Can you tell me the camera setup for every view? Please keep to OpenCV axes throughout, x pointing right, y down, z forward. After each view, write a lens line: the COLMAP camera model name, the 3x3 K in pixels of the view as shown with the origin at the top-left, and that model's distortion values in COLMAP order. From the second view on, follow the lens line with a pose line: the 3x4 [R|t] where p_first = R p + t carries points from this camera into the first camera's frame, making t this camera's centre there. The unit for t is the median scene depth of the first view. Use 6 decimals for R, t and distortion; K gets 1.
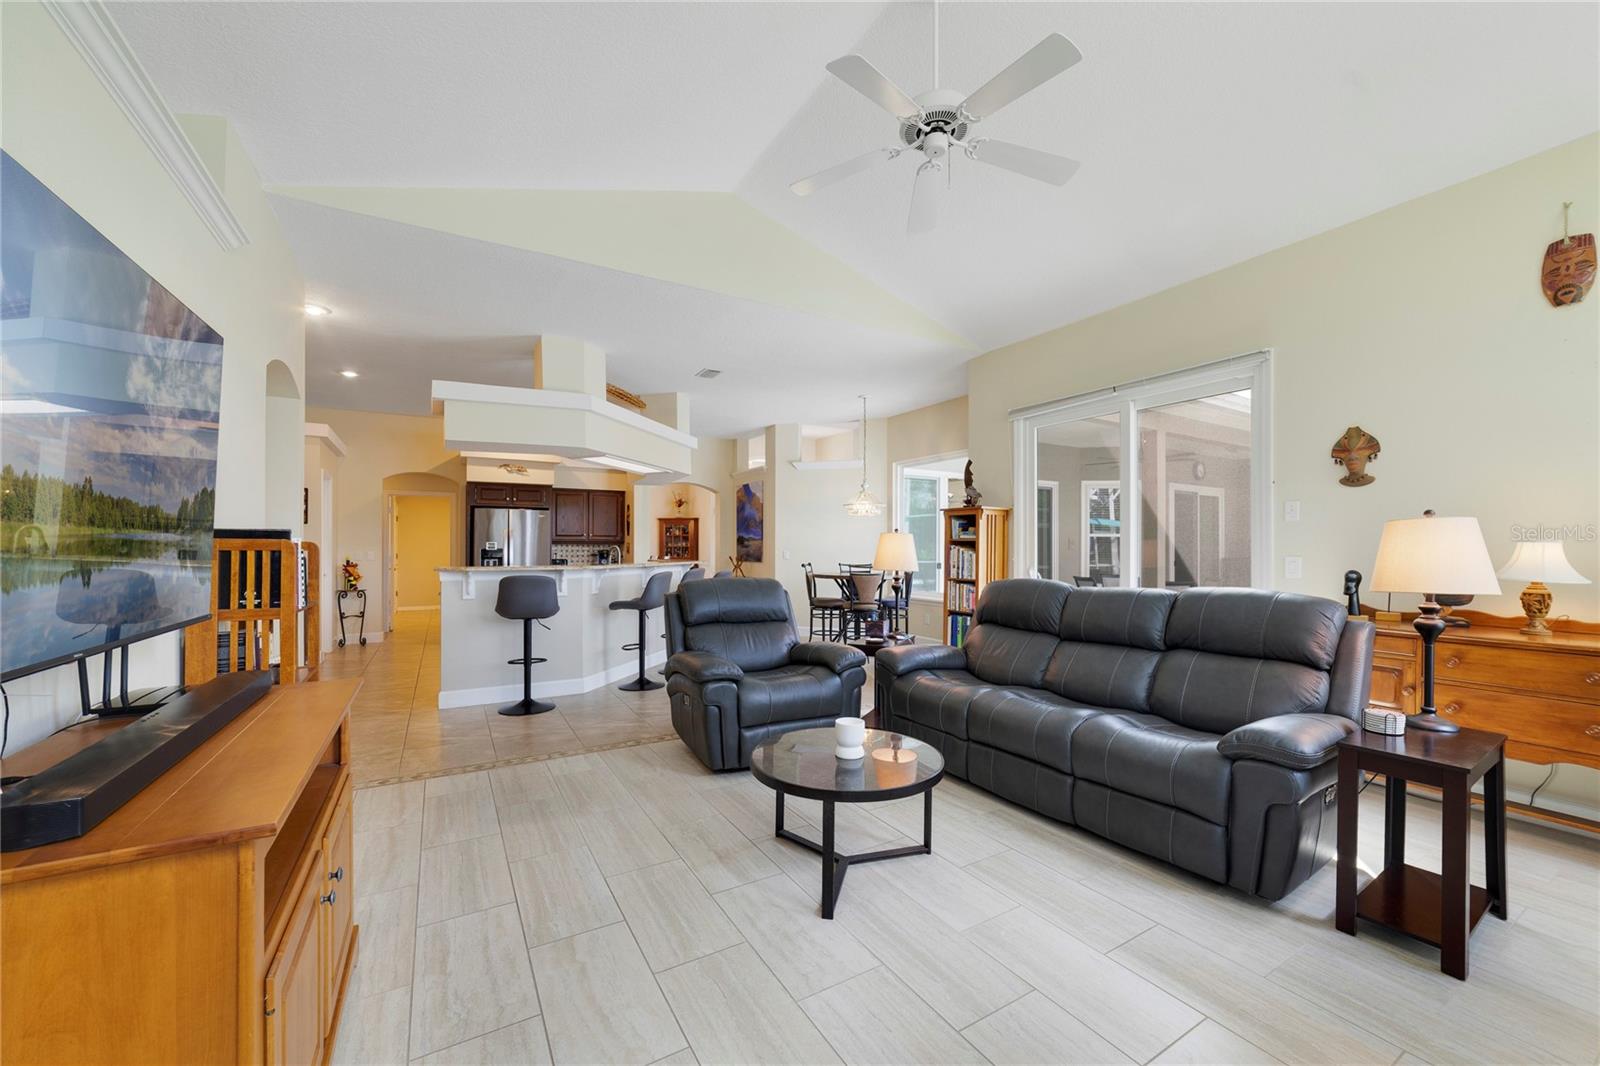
lens RADIAL K [[616.3, 0, 792.0], [0, 616.3, 543.2], [0, 0, 1]] dist [-0.020811, 0.007886]
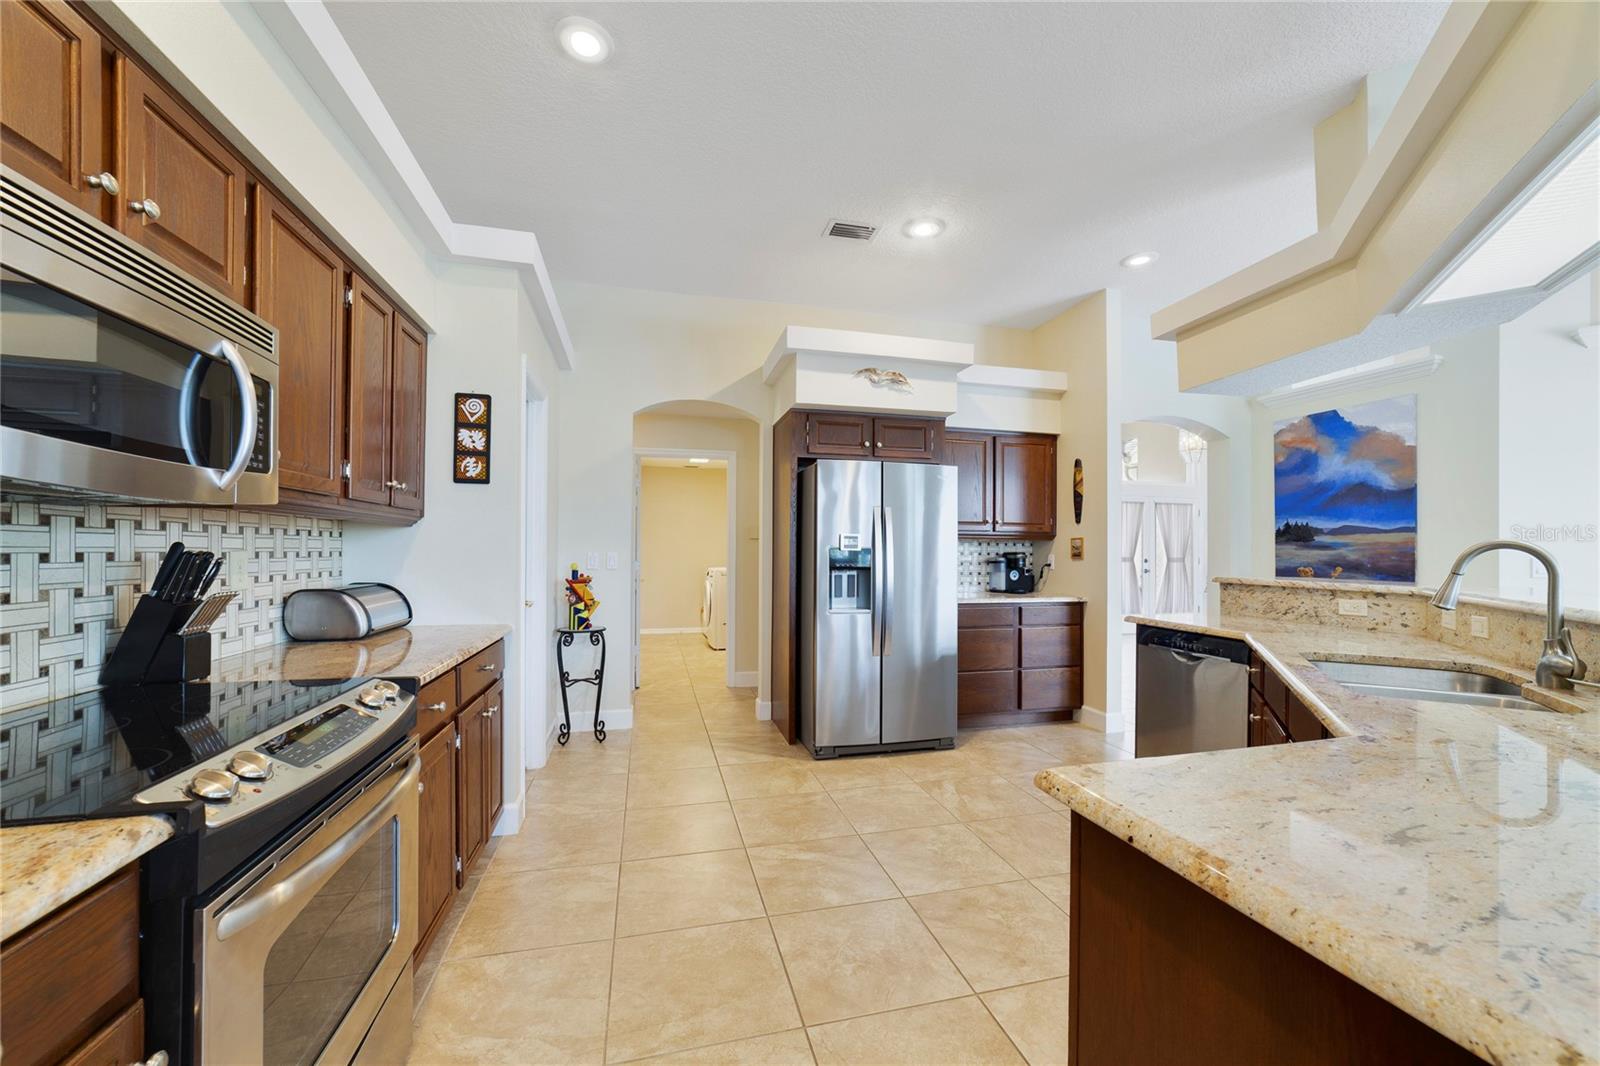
lens RADIAL K [[616.3, 0, 797.1], [0, 616.3, 543.7], [0, 0, 1]] dist [-0.020811, 0.007886]
pose [[0.962397, 0.002593, -0.271633, -0.408722], [-0.002418, 0.999997, 0.000978, 0.005143], [0.271635, -0.000284, 0.962400, 0.556249]]
